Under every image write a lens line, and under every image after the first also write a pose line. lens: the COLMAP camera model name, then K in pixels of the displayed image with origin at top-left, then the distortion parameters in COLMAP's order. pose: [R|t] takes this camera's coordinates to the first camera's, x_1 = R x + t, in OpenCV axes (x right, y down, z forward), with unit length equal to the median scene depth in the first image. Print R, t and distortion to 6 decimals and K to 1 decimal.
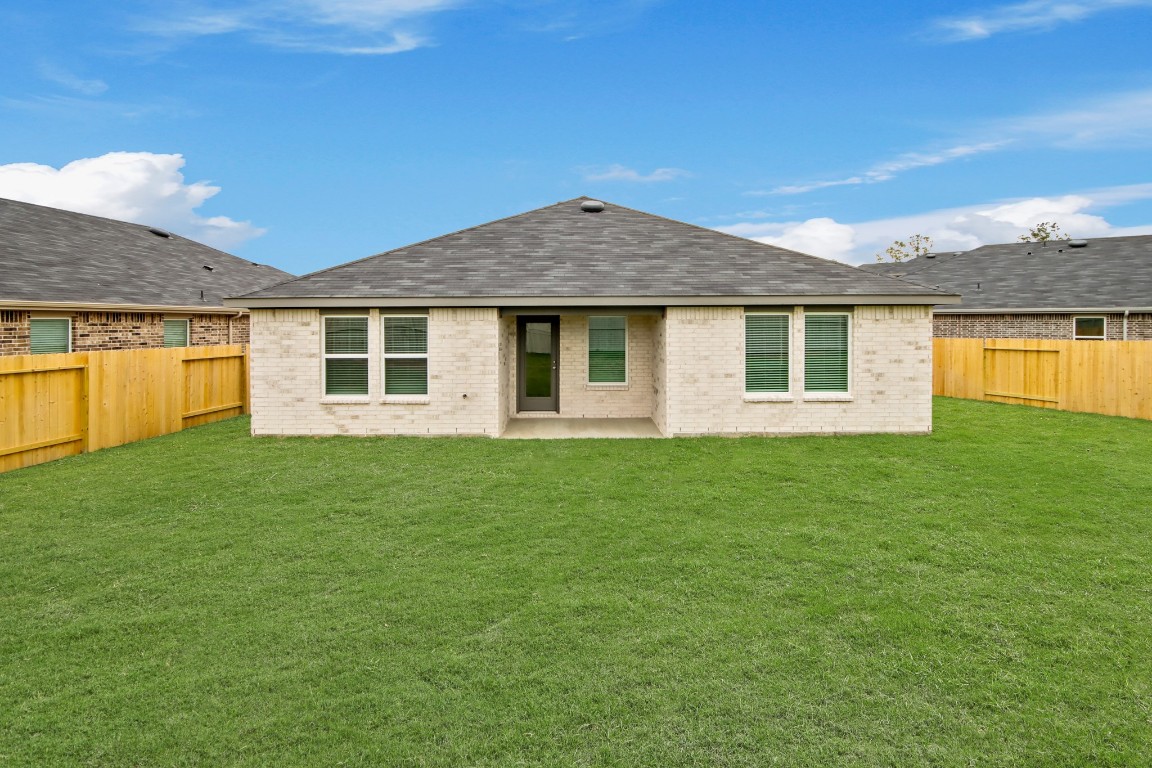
lens RADIAL K [[530.5, 0, 599.5], [0, 530.5, 409.5], [0, 0, 1]] dist [-0.001276, -0.000209]
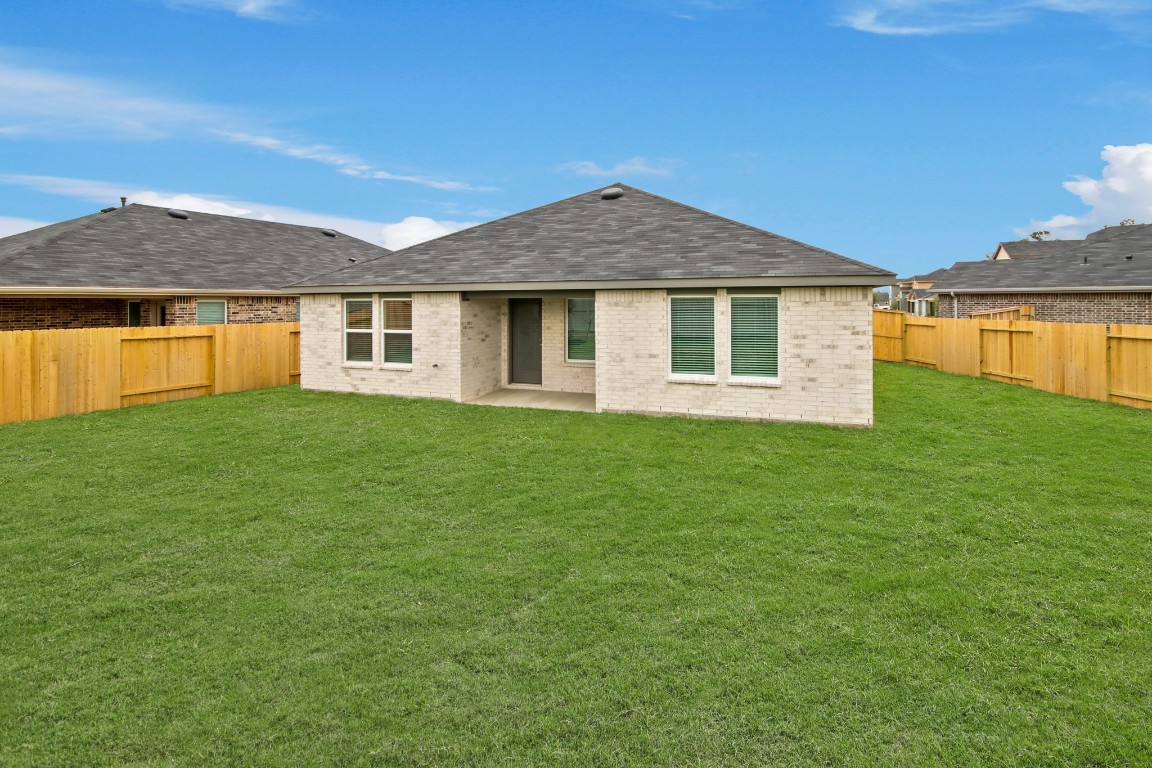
lens RADIAL K [[530.5, 0, 599.5], [0, 530.5, 409.5], [0, 0, 1]] dist [-0.001276, -0.000209]
pose [[0.941834, 0.066485, -0.329436, 0.493651], [-0.054122, 0.997448, 0.046568, -0.002735], [0.331691, -0.026030, 0.943029, -0.017485]]
